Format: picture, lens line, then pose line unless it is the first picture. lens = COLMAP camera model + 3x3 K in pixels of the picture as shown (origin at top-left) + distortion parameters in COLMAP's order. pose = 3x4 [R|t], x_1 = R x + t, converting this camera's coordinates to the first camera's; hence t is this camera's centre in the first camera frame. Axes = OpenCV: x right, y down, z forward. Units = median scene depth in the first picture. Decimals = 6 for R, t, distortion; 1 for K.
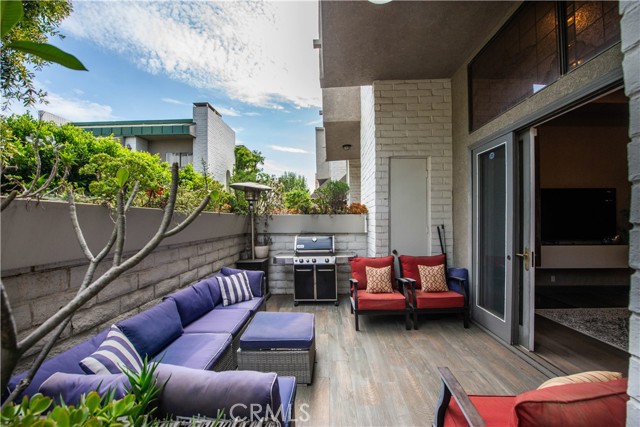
lens RADIAL K [[254.7, 0, 320.2], [0, 254.7, 220.1], [0, 0, 1]] dist [-0.008908, -0.000387]
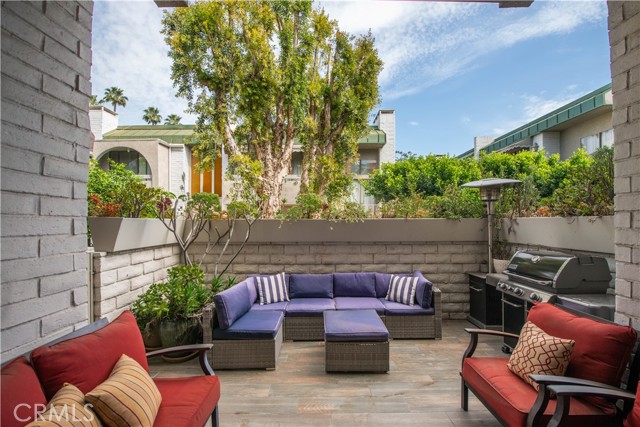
lens RADIAL K [[254.7, 0, 318.5], [0, 254.7, 222.5], [0, 0, 1]] dist [-0.008908, -0.000387]
pose [[0.034728, 0.004846, -0.999385, 0.760012], [0.002147, 0.999986, 0.004924, -0.020029], [0.999394, -0.002317, 0.034717, 0.644991]]
